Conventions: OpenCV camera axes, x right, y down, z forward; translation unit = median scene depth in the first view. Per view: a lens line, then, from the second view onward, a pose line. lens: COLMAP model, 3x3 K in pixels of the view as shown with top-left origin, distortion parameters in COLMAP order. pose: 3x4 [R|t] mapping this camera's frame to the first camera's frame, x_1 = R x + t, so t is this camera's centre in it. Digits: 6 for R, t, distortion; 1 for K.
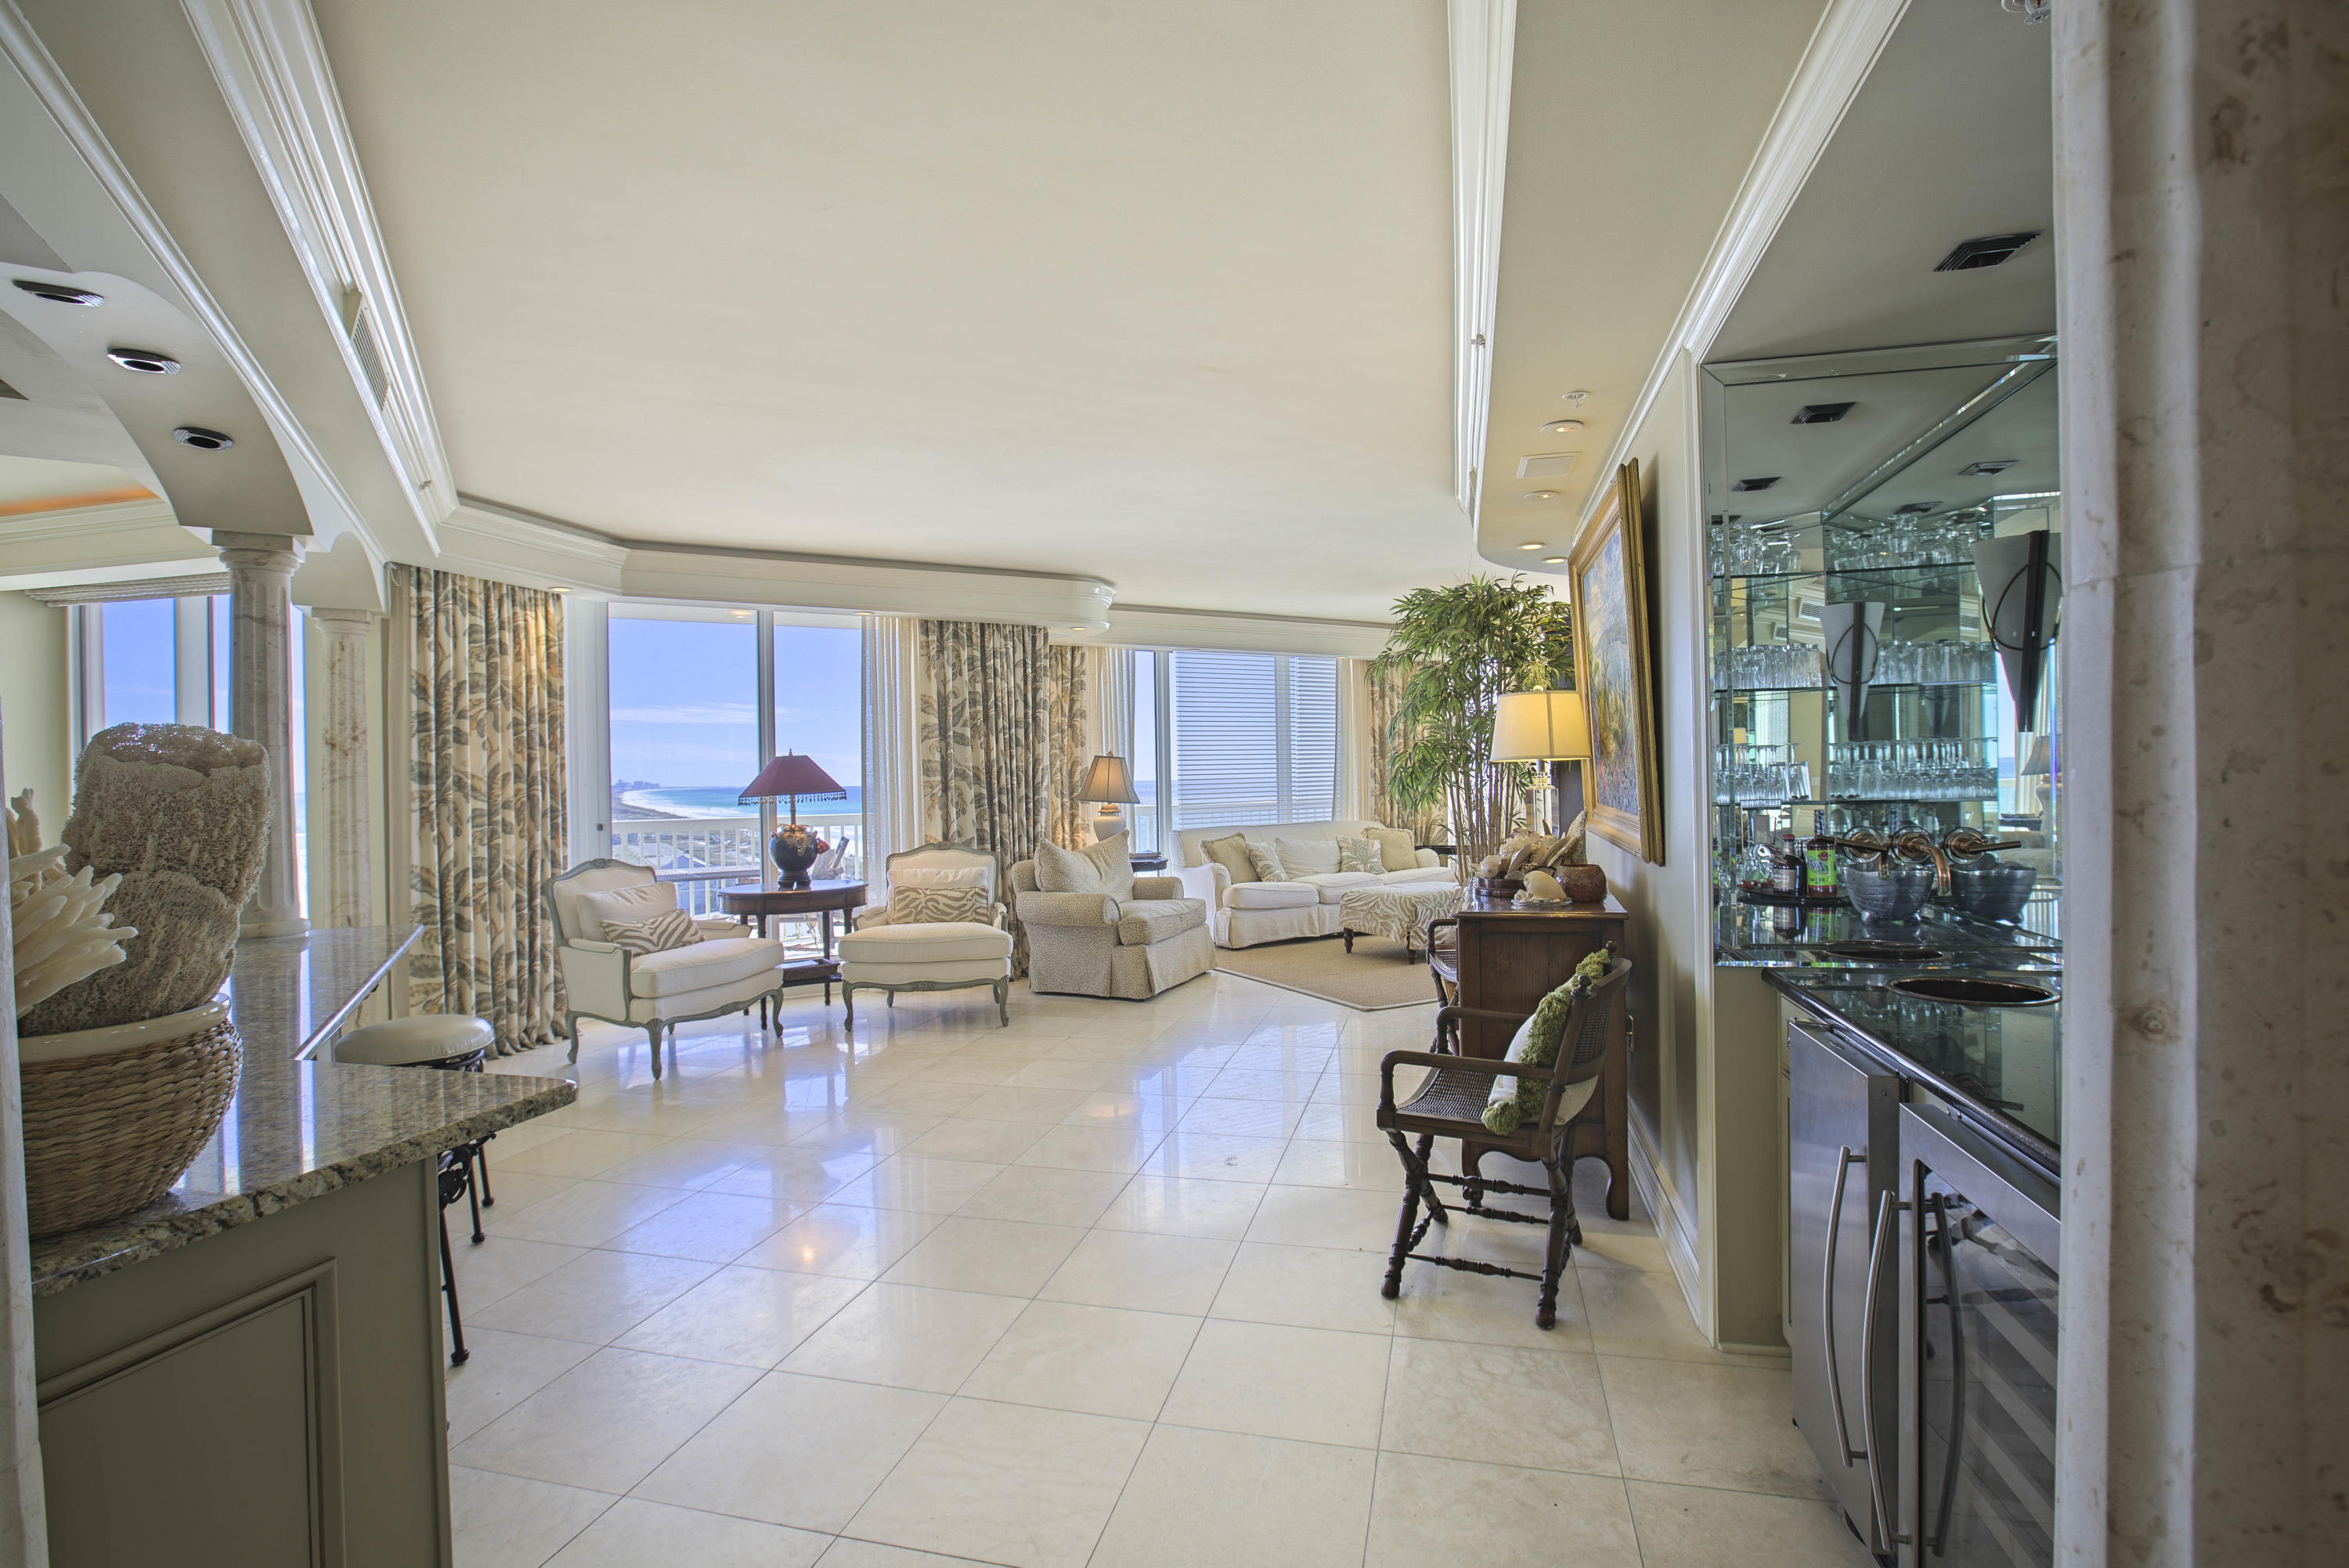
lens RADIAL K [[1133.4, 0, 1176.5], [0, 1133.4, 779.1], [0, 0, 1]] dist [0.000814, -0.000880]
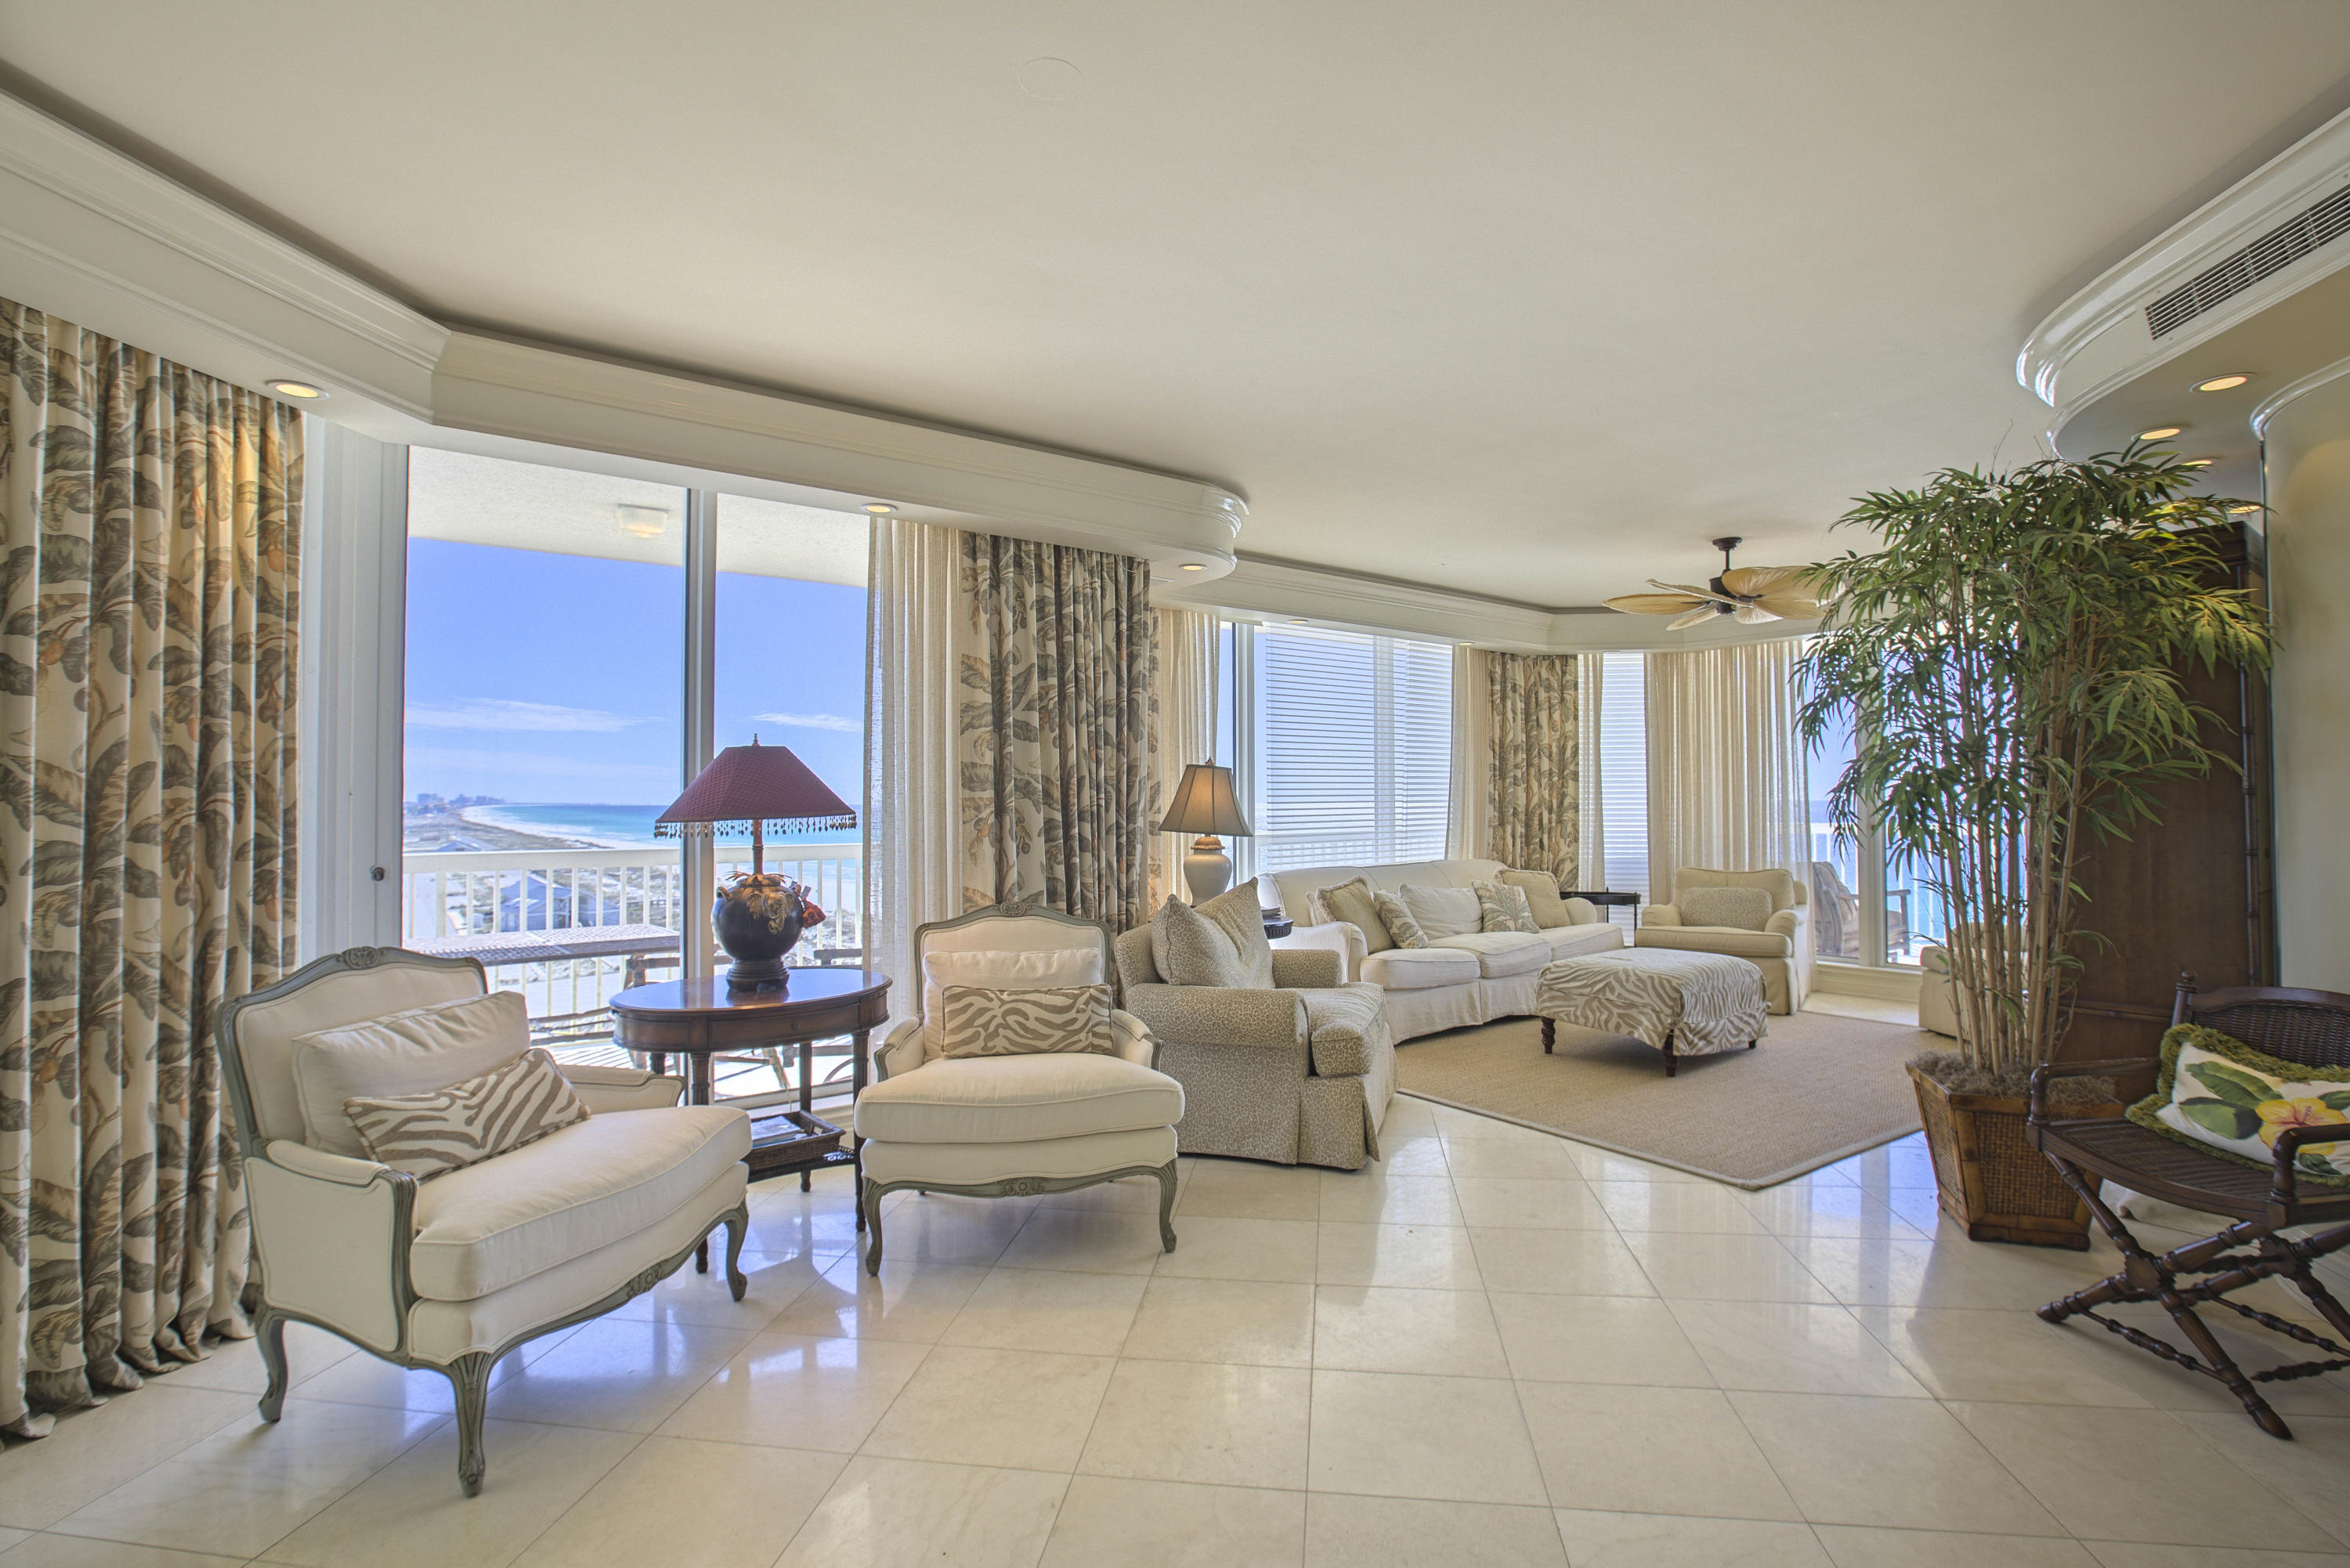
lens RADIAL K [[1094.7, 0, 1183.1], [0, 1094.7, 777.2], [0, 0, 1]] dist [-0.022293, 0.006452]
pose [[0.991372, 0.017933, 0.129843, -0.206613], [-0.014754, 0.999568, -0.025408, 0.004381], [-0.130242, 0.023273, 0.991209, 0.459385]]
